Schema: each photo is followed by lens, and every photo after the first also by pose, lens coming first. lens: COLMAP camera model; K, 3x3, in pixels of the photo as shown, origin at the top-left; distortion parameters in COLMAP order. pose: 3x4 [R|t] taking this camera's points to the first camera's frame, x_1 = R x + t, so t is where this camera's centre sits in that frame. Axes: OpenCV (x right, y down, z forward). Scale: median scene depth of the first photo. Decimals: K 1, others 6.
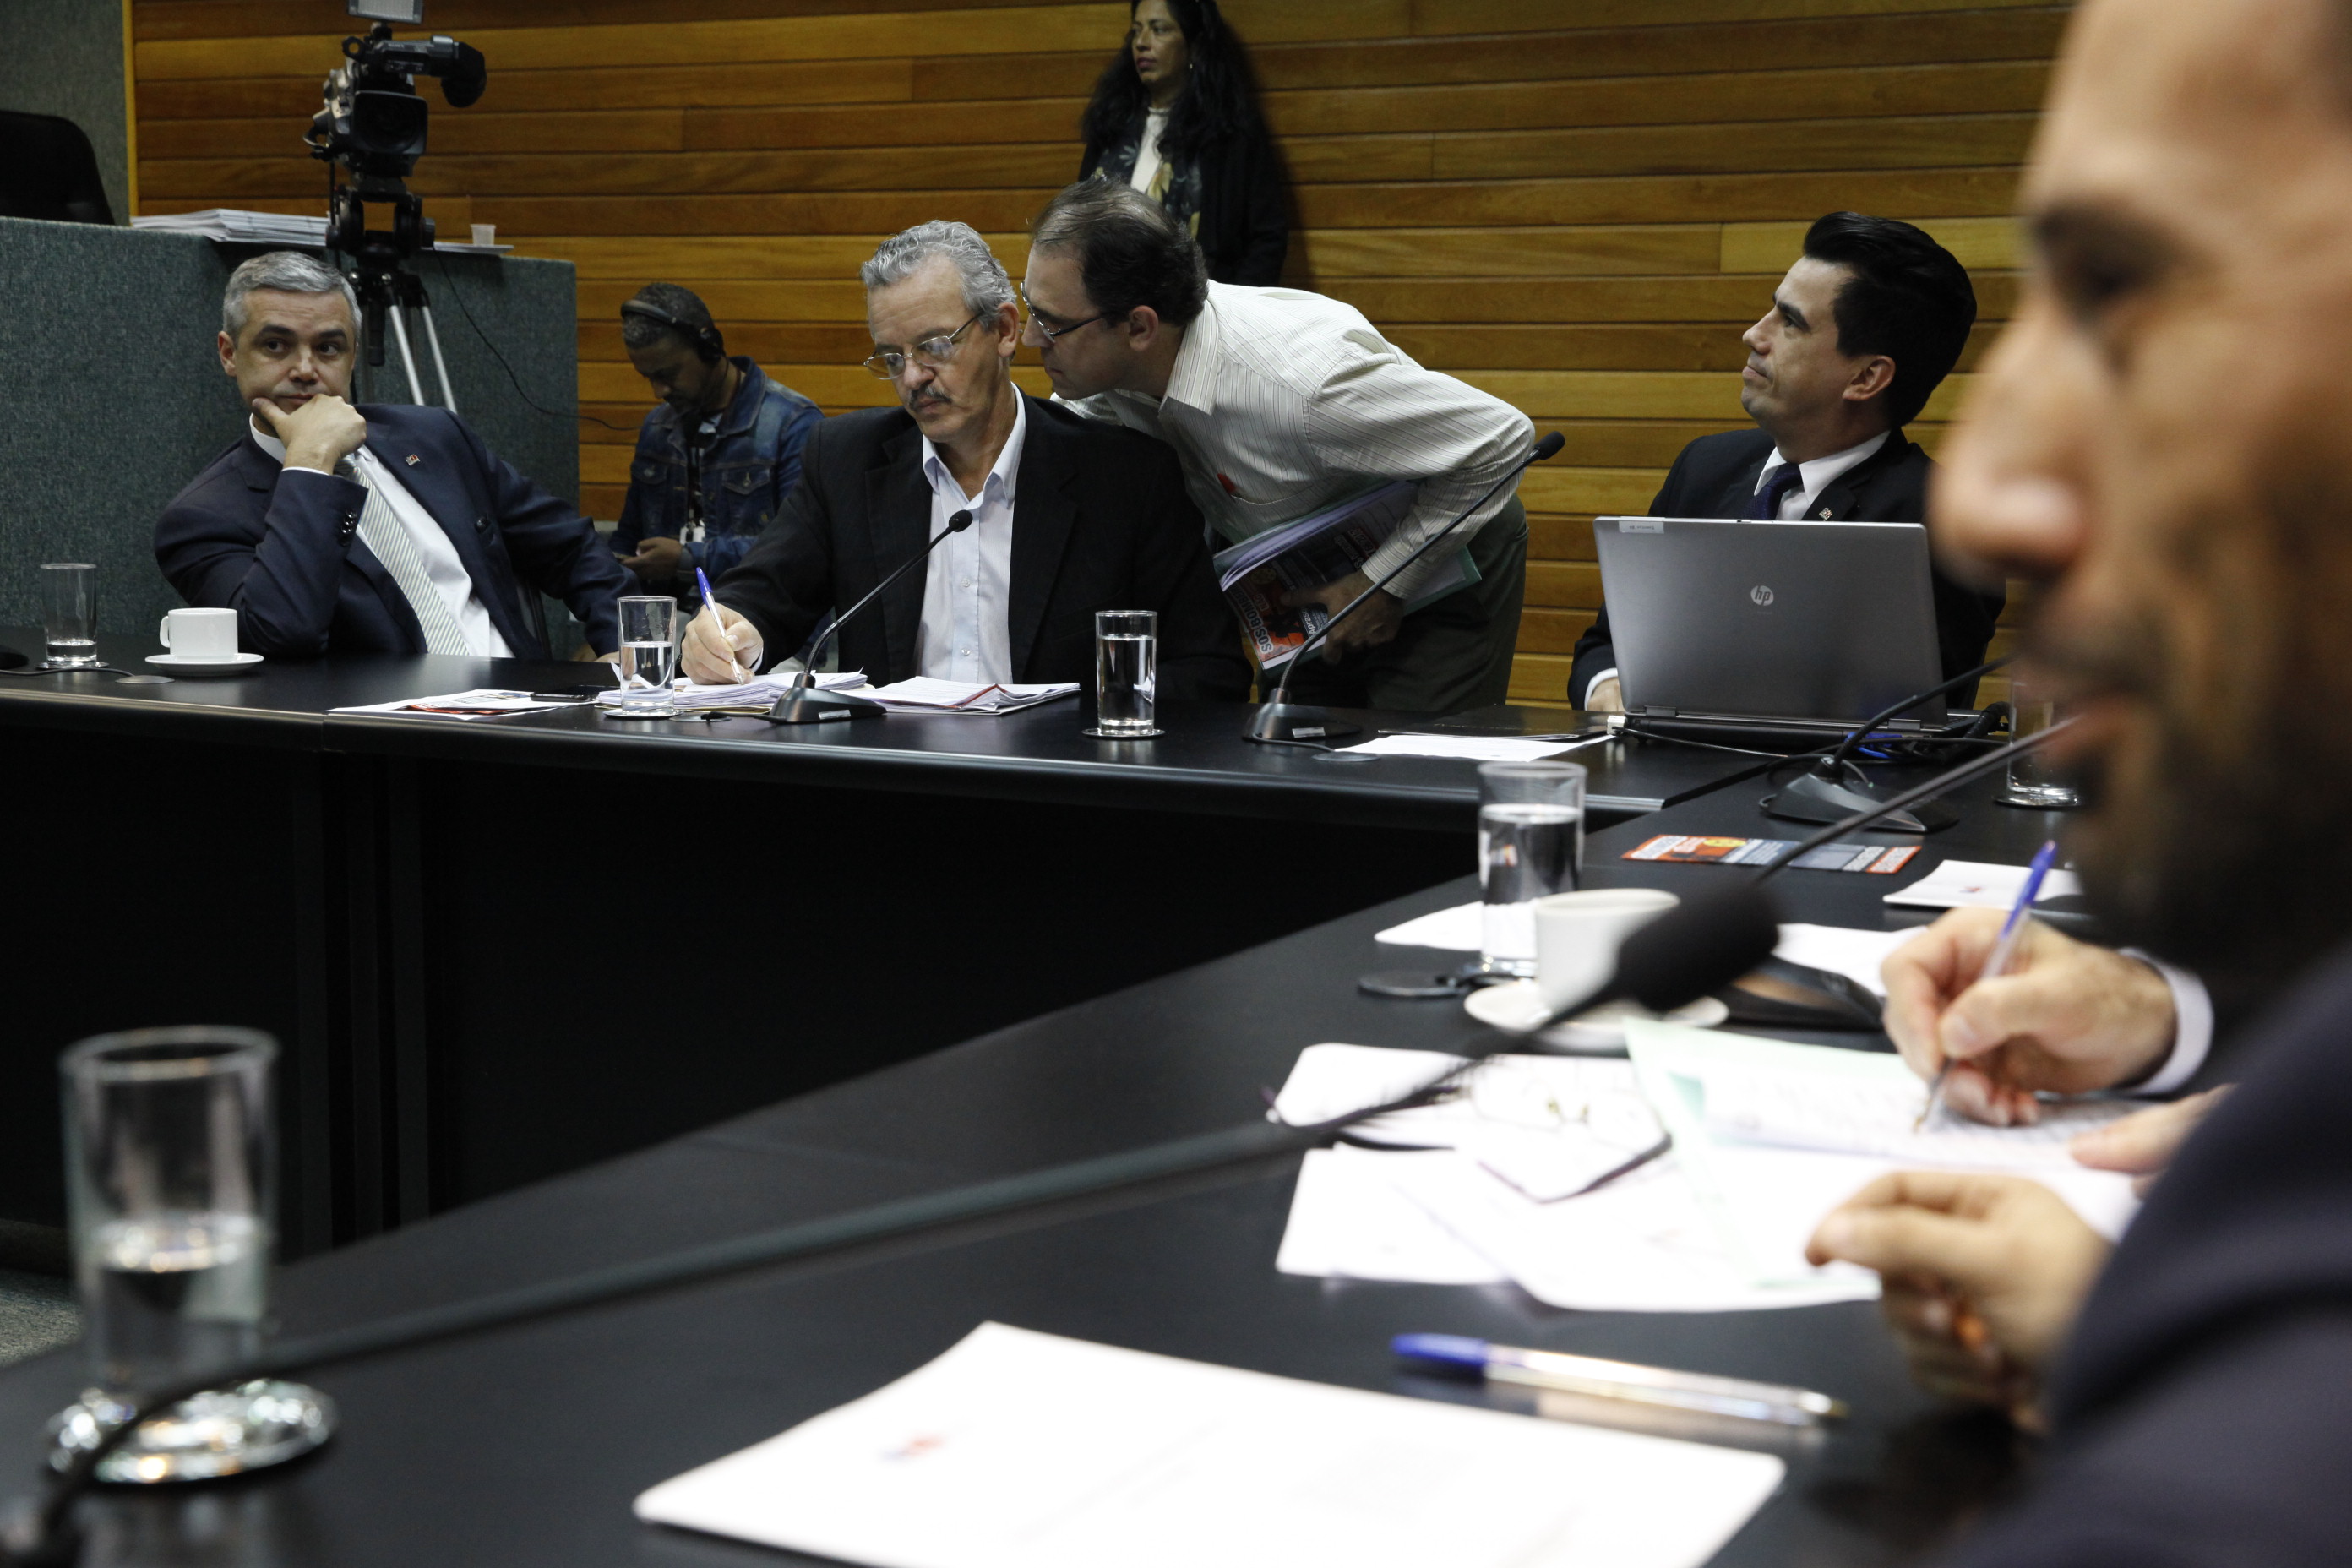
lens RADIAL K [[3311.0, 0, 1176.0], [0, 3311.0, 784.0], [0, 0, 1]] dist [0.105722, 0.209681]
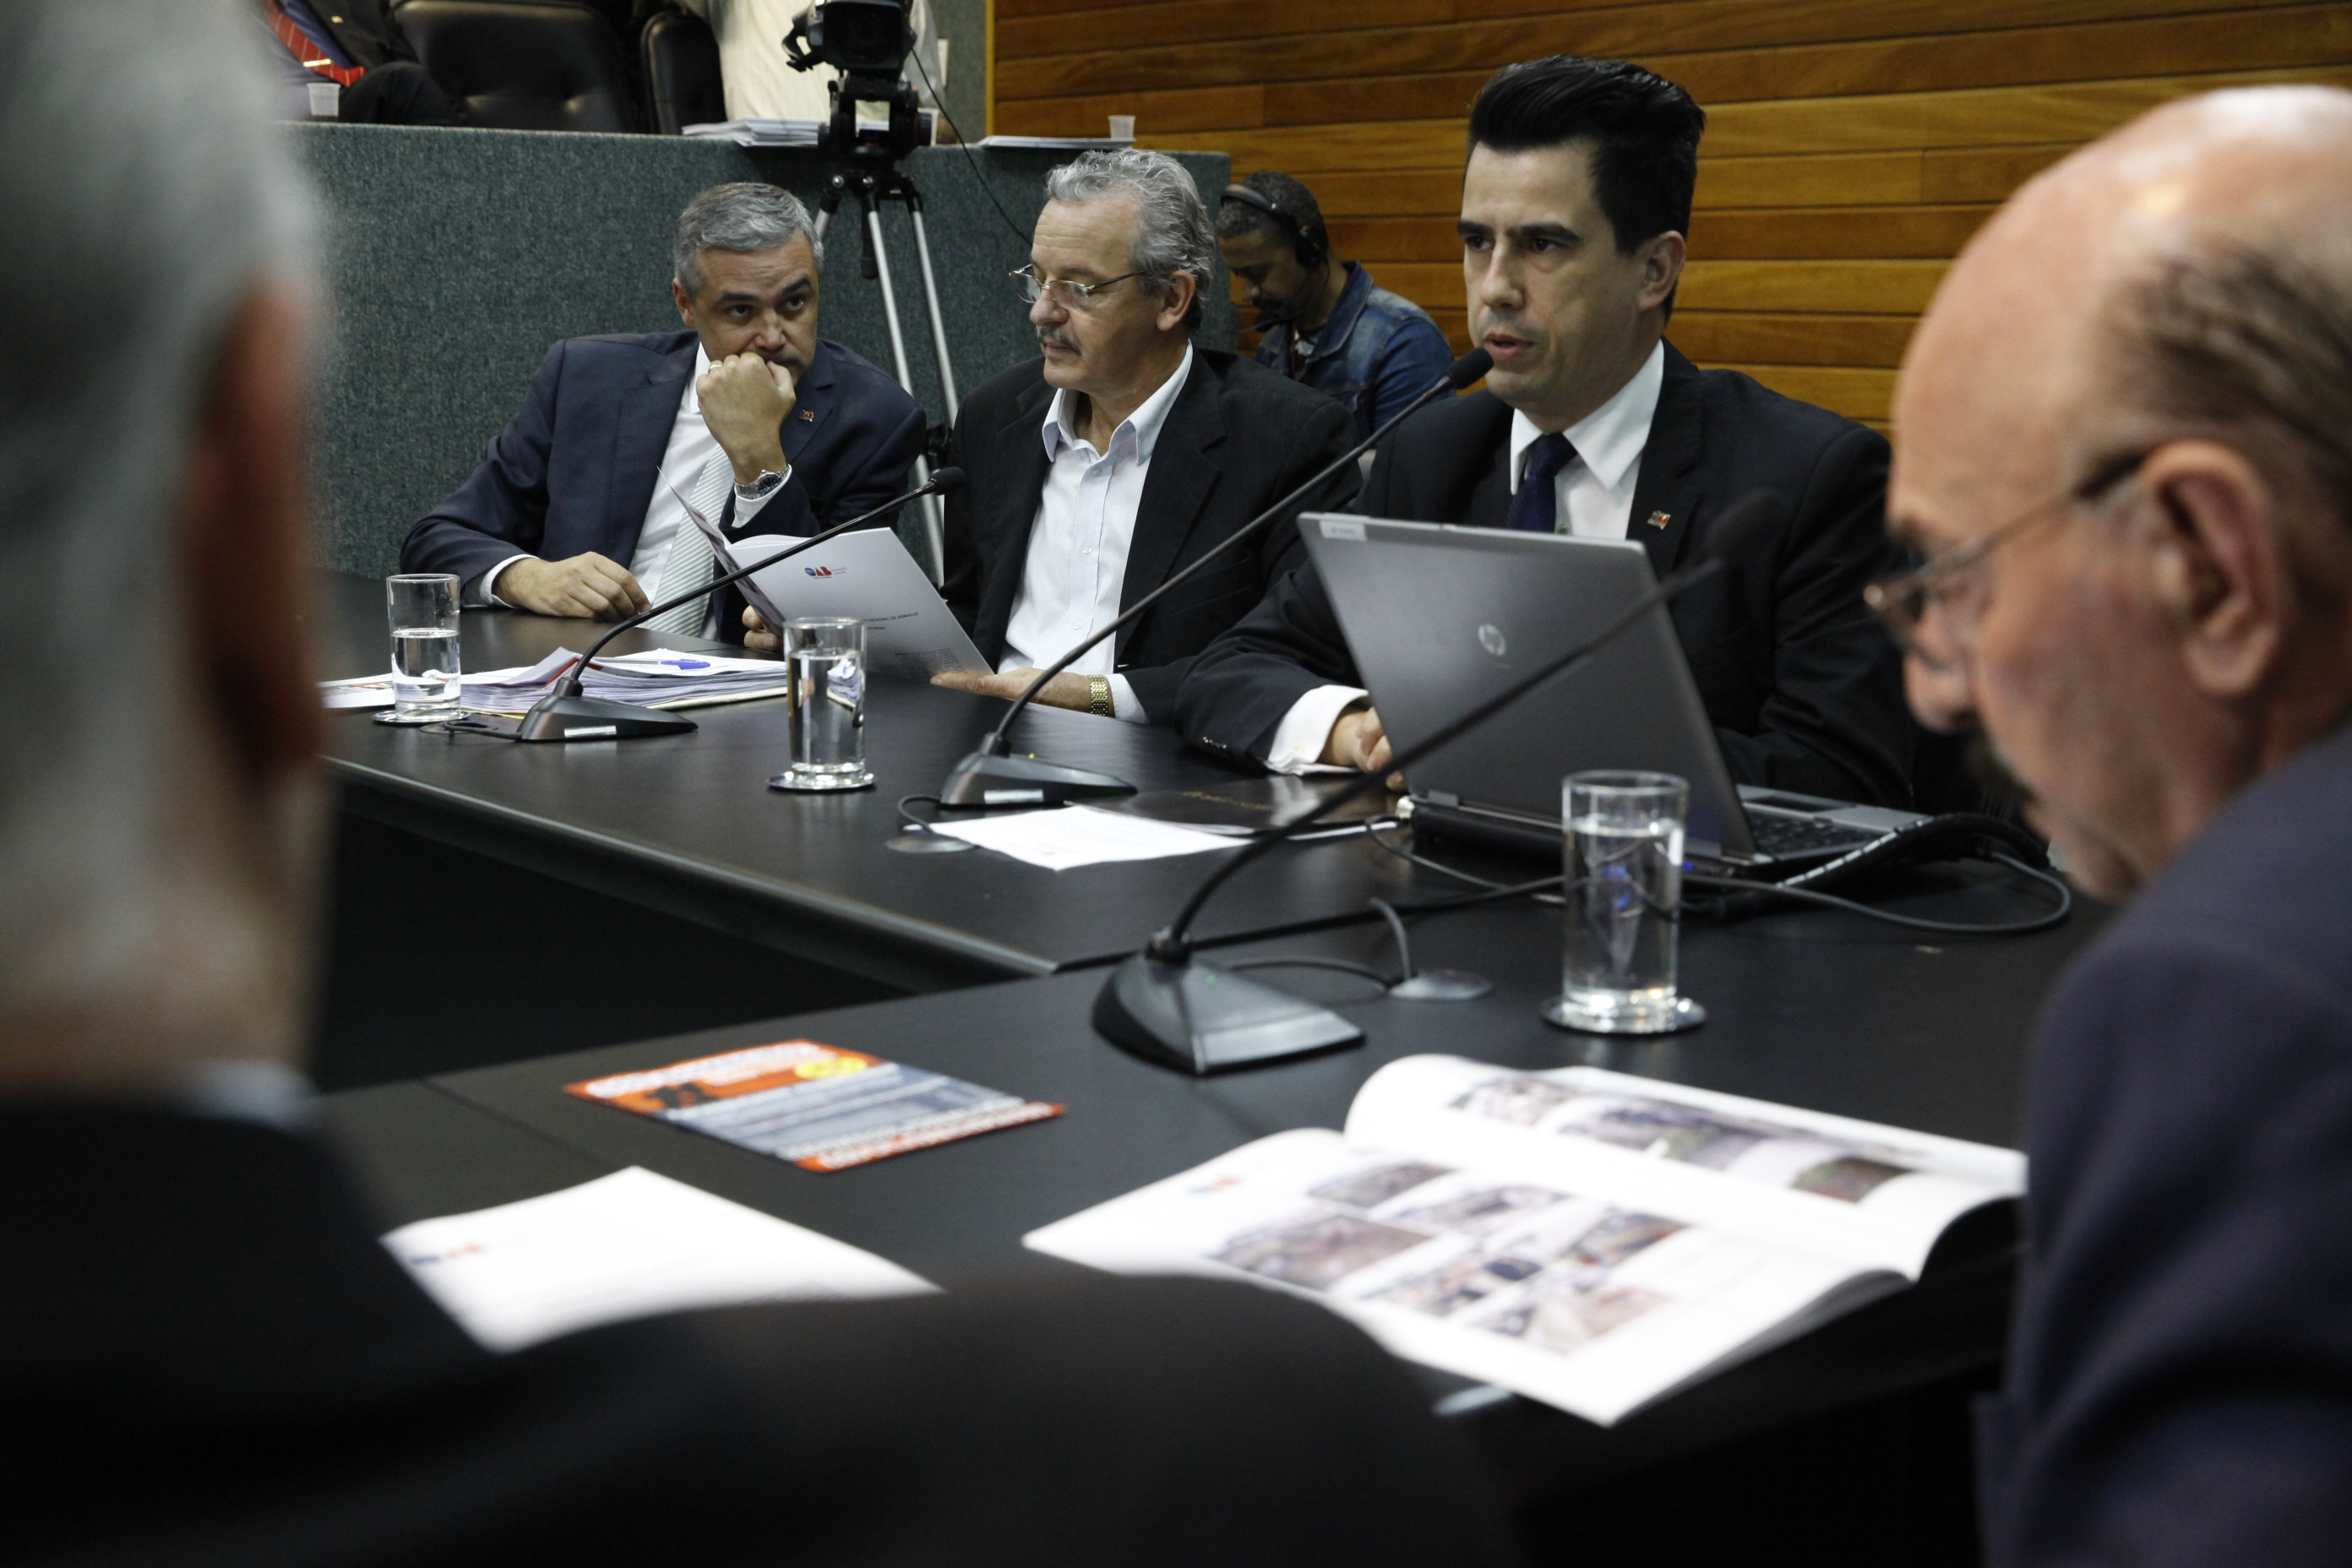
lens RADIAL K [[3311.0, 0, 1176.0], [0, 3311.0, 784.0], [0, 0, 1]] dist [0.105722, 0.209681]
pose [[0.901390, 0.056799, -0.429267, 0.234751], [-0.041515, 0.998129, 0.044895, -0.032003], [0.431014, -0.022647, 0.902061, 0.216655]]
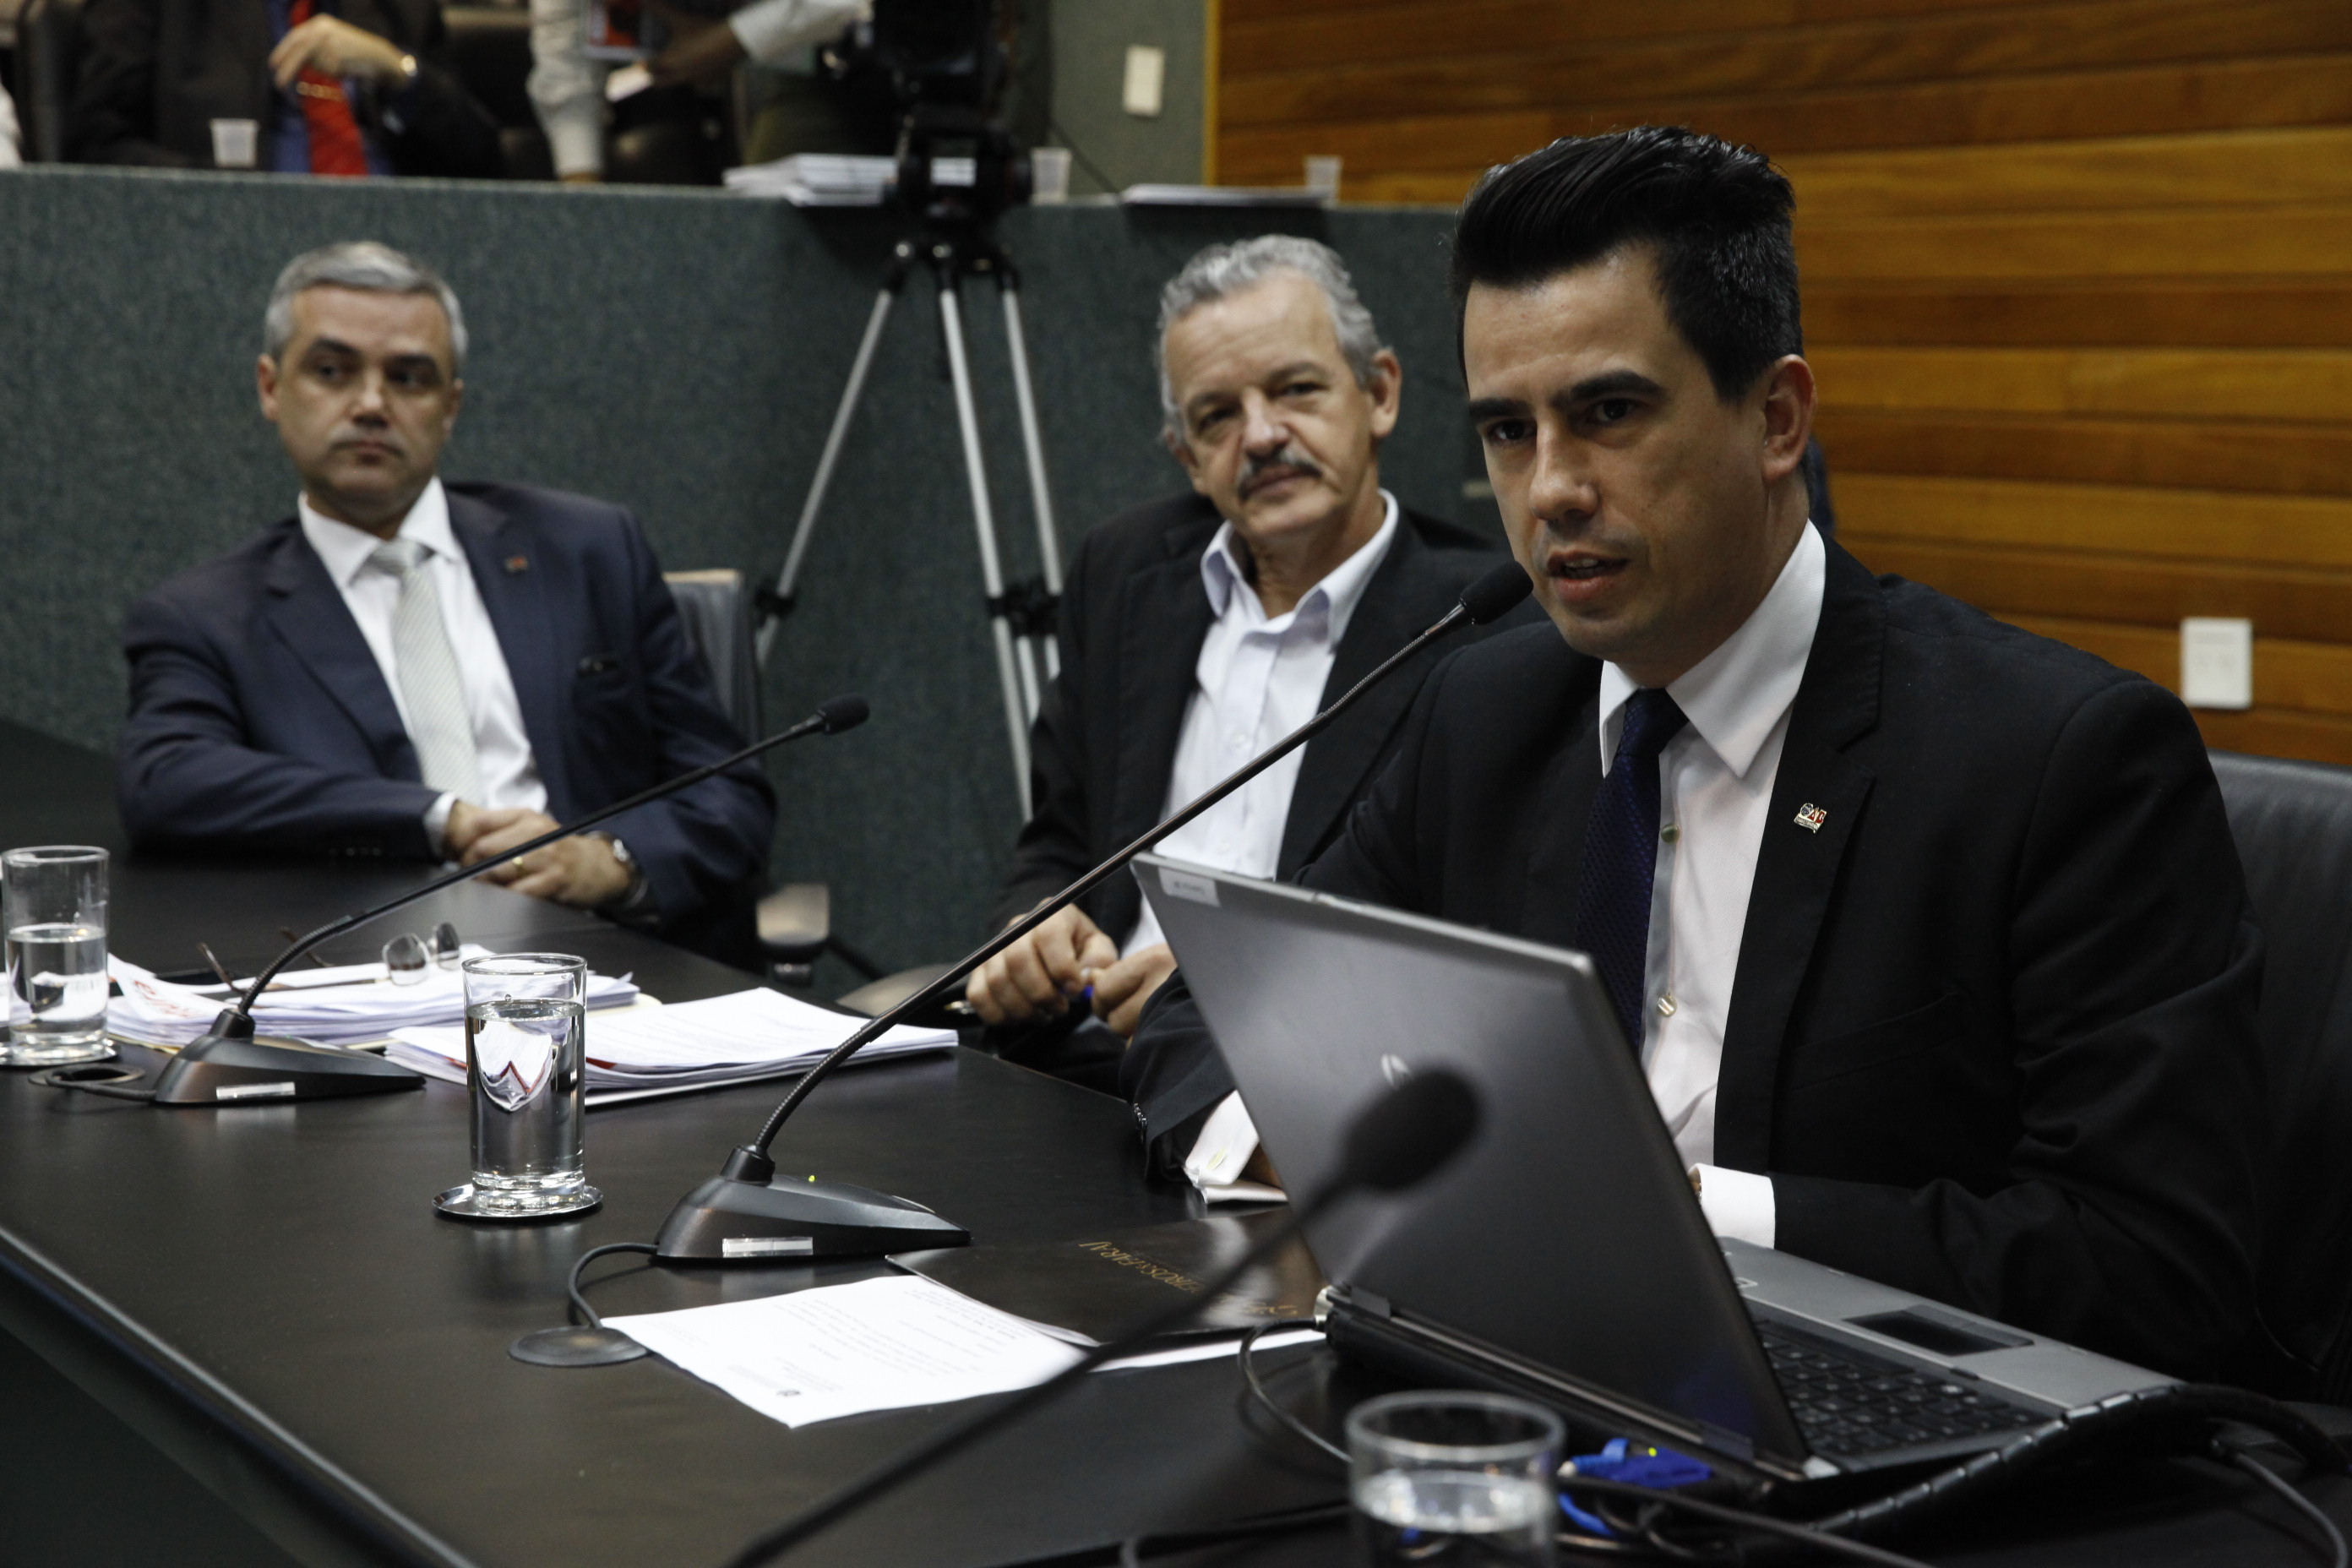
lens RADIAL K [[4044.5, 0, 1176.0], [0, 4044.5, 784.0], [0, 0, 1]] dist [0.208143, 0.049648]
pose [[0.851401, 0.055787, -0.521541, 0.238773], [-0.057576, 0.998259, 0.012790, -0.056647], [0.521346, 0.019139, 0.853131, 0.321527]]
